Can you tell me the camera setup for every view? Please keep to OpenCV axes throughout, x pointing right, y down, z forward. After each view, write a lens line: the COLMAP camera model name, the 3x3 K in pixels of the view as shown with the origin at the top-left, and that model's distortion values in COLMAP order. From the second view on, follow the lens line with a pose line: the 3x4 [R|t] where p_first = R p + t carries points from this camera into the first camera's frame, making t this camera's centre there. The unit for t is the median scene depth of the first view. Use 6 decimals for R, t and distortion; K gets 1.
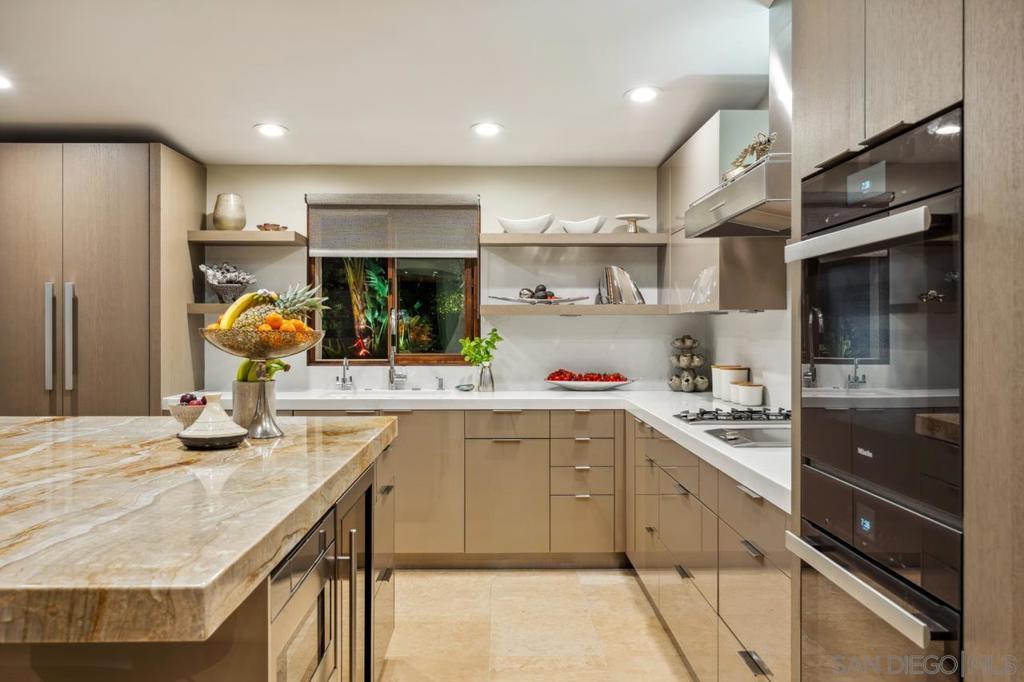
lens RADIAL K [[811.7, 0, 504.9], [0, 811.7, 332.9], [0, 0, 1]] dist [0.011828, -0.000636]
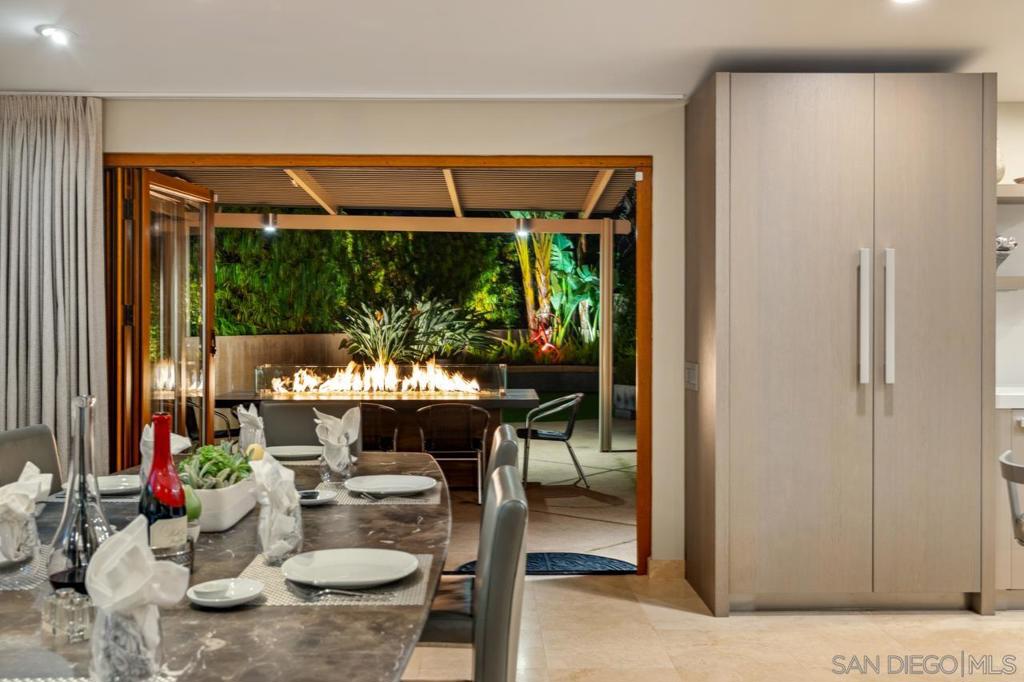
lens RADIAL K [[1005.5, 0, 511.7], [0, 1005.5, 344.5], [0, 0, 1]] dist [-0.002455, 0.000000]
pose [[0.999756, -0.001879, 0.022020, -0.800561], [0.001478, 0.999833, 0.018200, 0.011856], [-0.022050, -0.018163, 0.999592, 0.019390]]
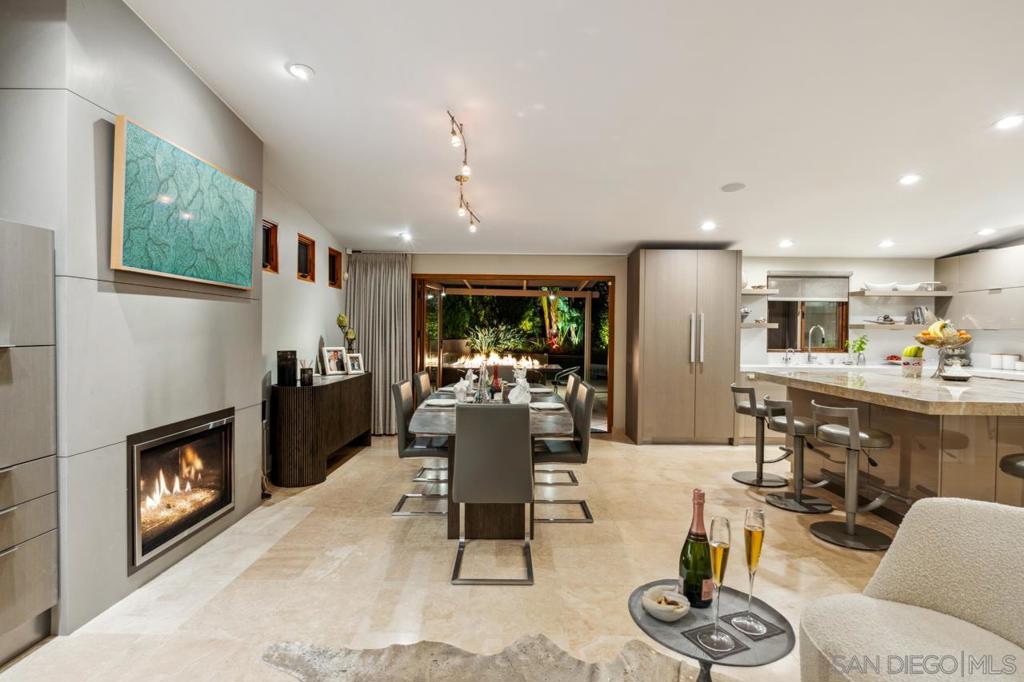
lens RADIAL K [[514.8, 0, 522.0], [0, 514.8, 347.7], [0, 0, 1]] dist [-0.005605, -0.000016]
pose [[0.999910, 0.007930, 0.010865, -0.891228], [-0.008198, 0.999657, 0.024872, 0.001143], [-0.010664, -0.024958, 0.999632, -0.320426]]
